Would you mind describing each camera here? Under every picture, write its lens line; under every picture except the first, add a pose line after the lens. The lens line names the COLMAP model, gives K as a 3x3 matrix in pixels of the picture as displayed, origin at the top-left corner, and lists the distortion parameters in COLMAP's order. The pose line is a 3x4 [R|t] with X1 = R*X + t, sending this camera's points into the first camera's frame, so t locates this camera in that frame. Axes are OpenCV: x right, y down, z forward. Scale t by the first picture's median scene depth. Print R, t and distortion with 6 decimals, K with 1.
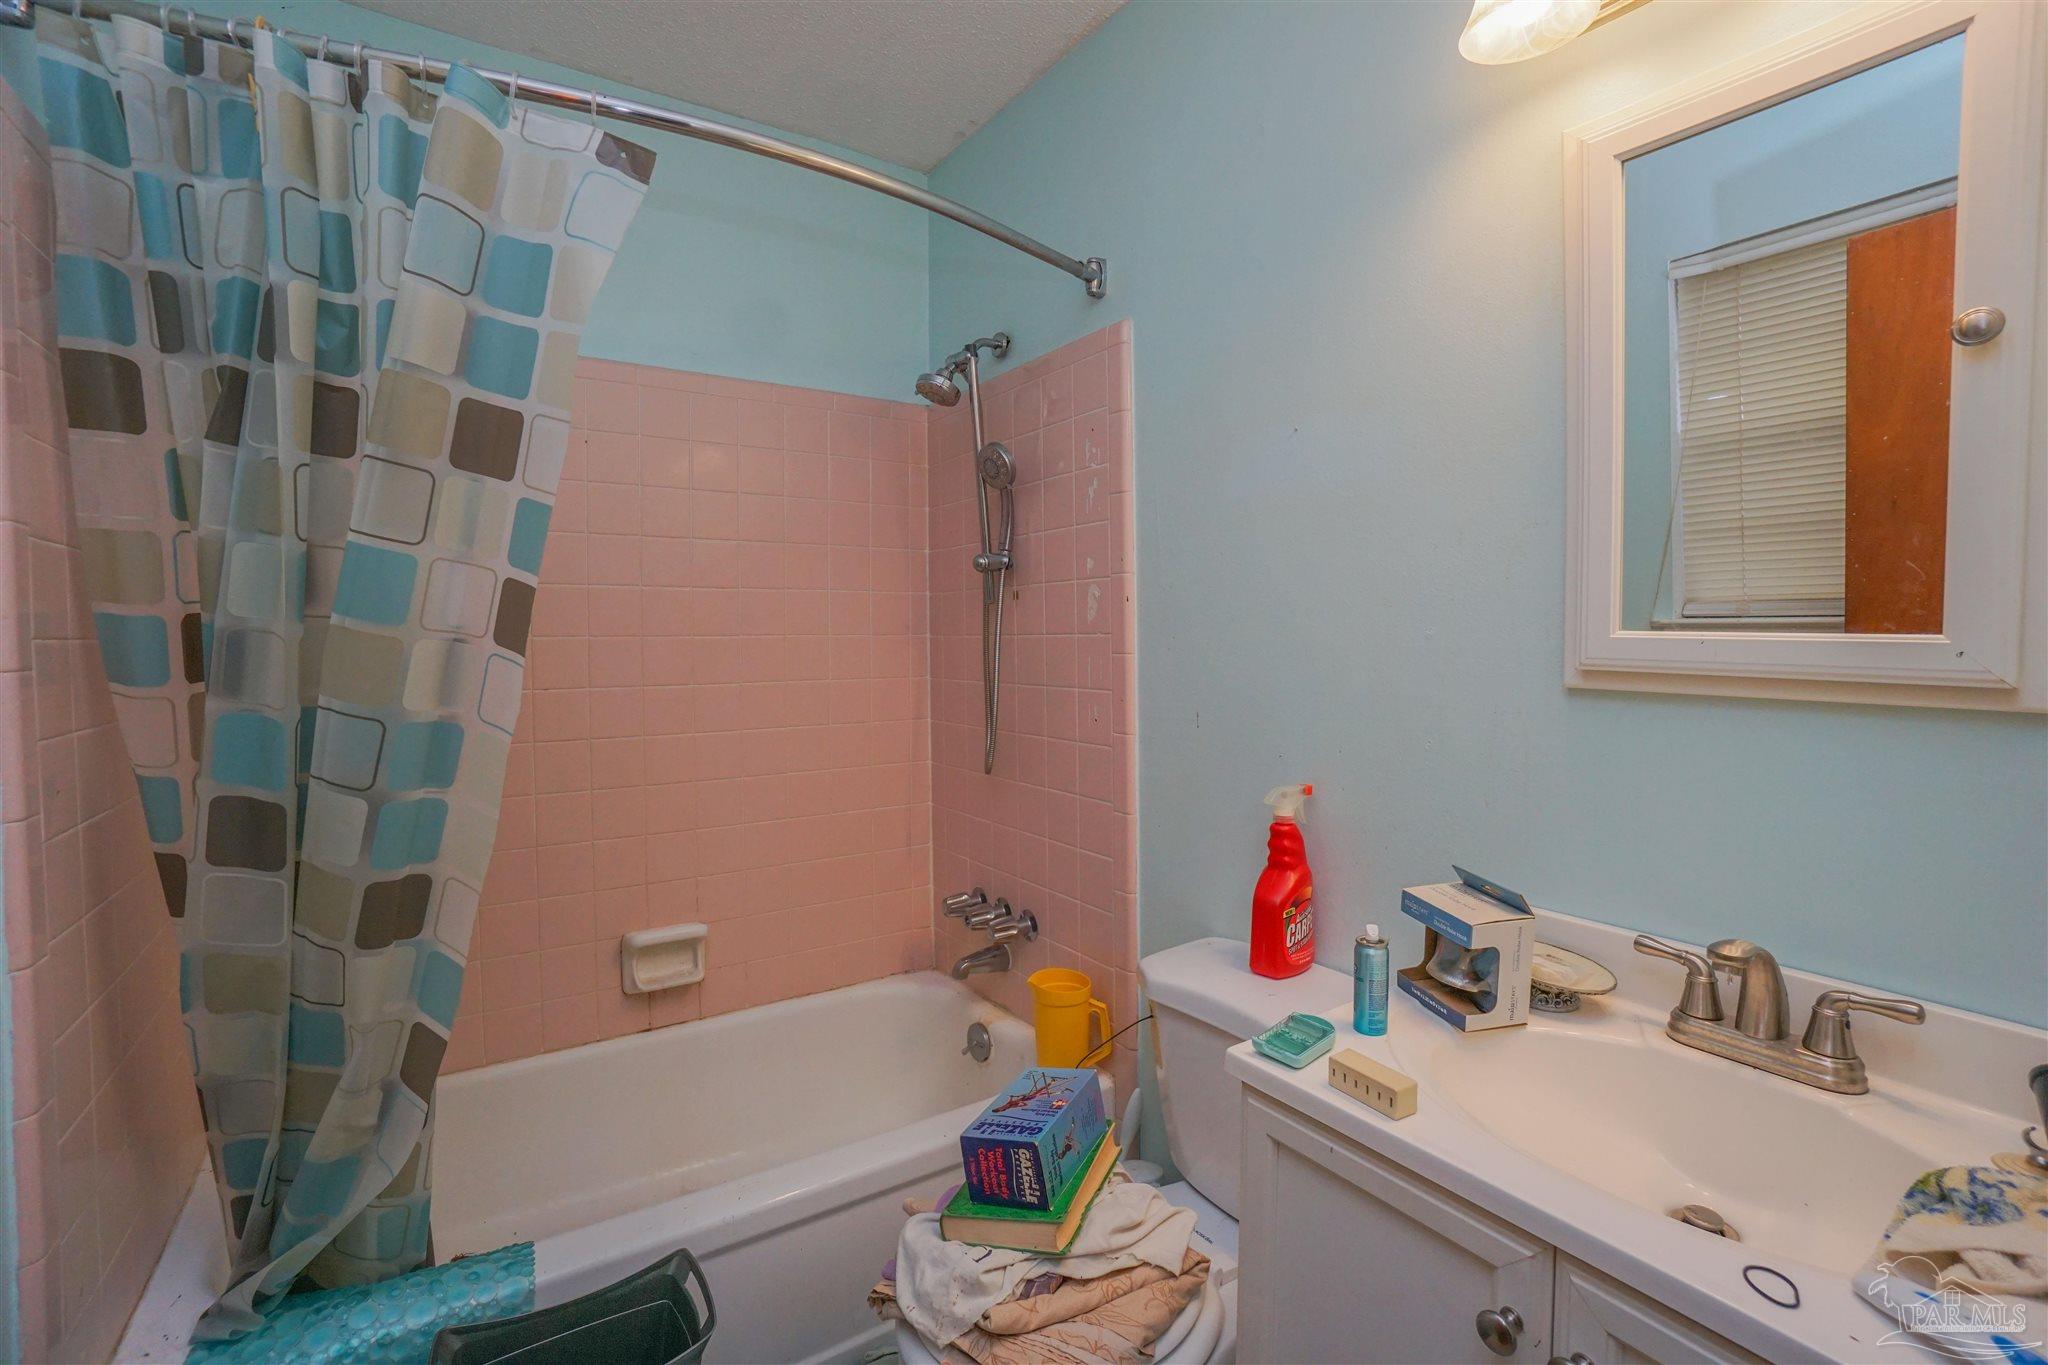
lens RADIAL K [[919.9, 0, 1024.0], [0, 919.9, 682.5], [0, 0, 1]] dist [-0.047573, 0.009182]
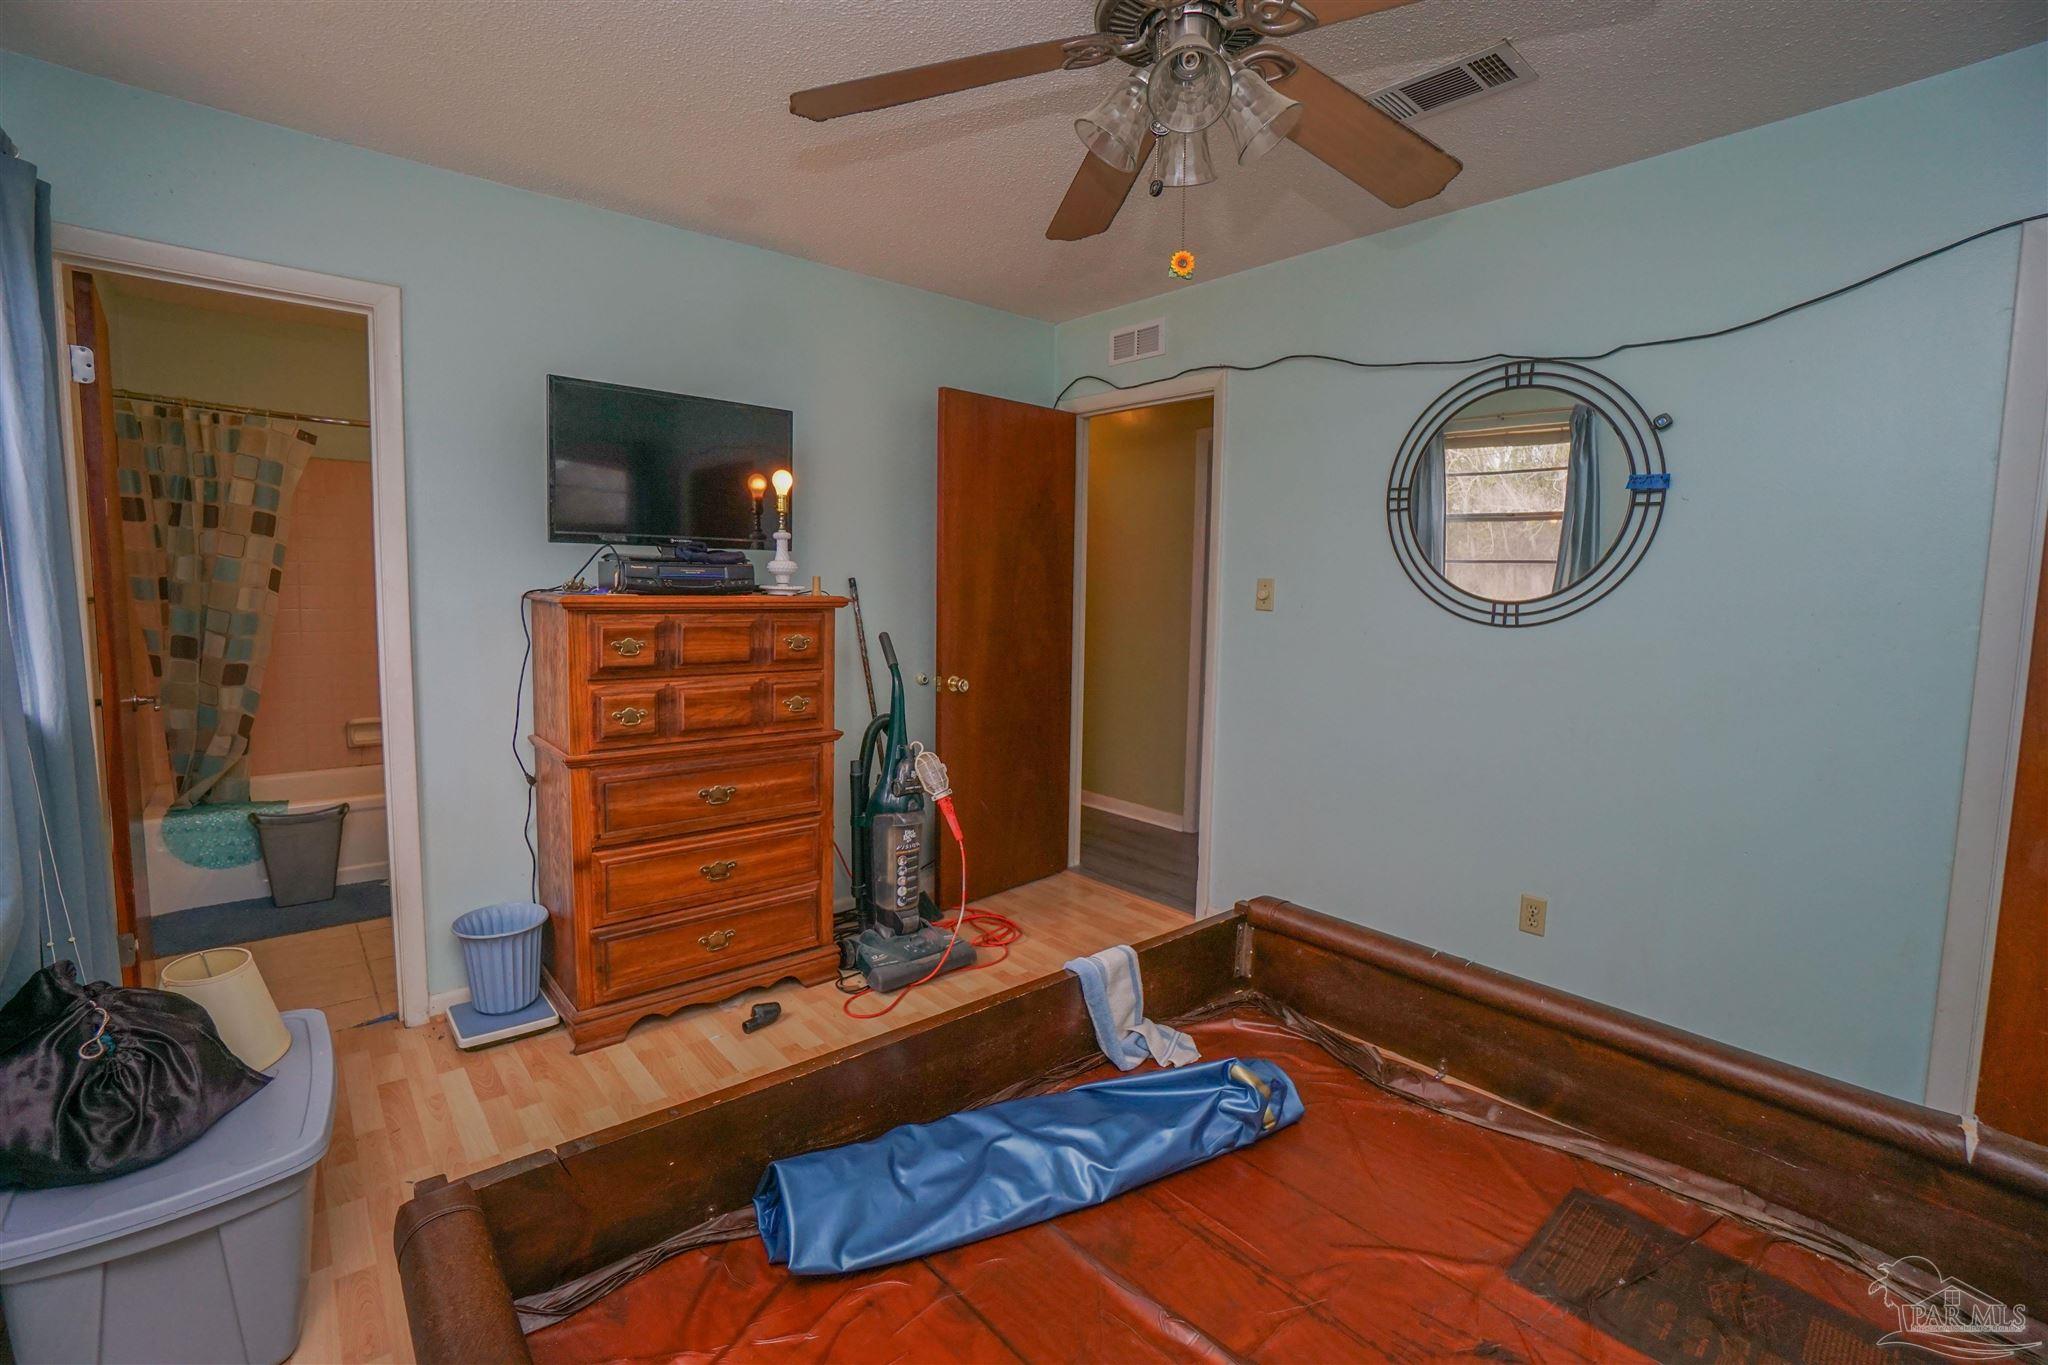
lens RADIAL K [[897.1, 0, 994.7], [0, 897.1, 659.9], [0, 0, 1]] dist [-0.043945, 0.013958]
pose [[0.994159, 0.003458, 0.107870, 1.635053], [-0.007718, 0.999205, 0.039102, 0.068472], [-0.107649, -0.039706, 0.993396, -2.361378]]
